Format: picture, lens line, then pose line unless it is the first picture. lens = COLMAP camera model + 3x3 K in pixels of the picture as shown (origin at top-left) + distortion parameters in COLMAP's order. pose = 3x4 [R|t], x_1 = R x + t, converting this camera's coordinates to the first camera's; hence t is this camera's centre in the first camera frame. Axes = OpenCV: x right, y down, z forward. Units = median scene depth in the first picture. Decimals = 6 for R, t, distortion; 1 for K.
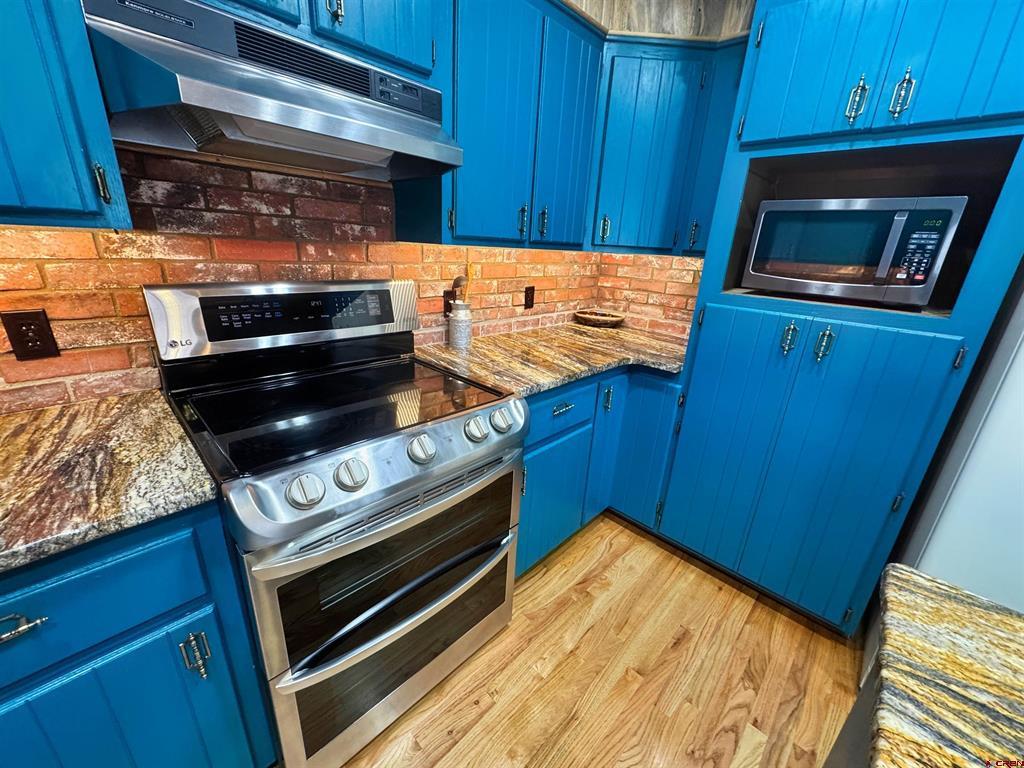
lens RADIAL K [[406.1, 0, 510.1], [0, 406.1, 383.8], [0, 0, 1]] dist [0.000076, 0.000484]
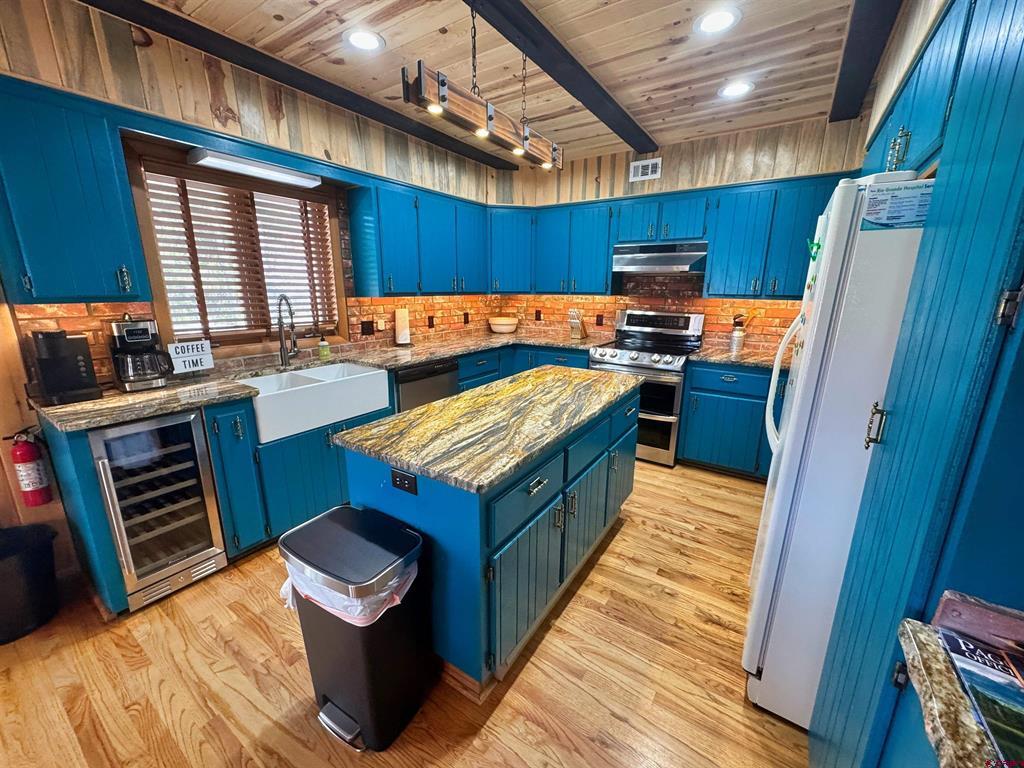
lens RADIAL K [[406.1, 0, 512.1], [0, 406.1, 385.6], [0, 0, 1]] dist [0.000076, 0.000484]
pose [[0.182474, 0.186052, -0.965447, 2.089040], [-0.321551, 0.939229, 0.120225, 0.221885], [0.929144, 0.288502, 0.231210, -0.465175]]
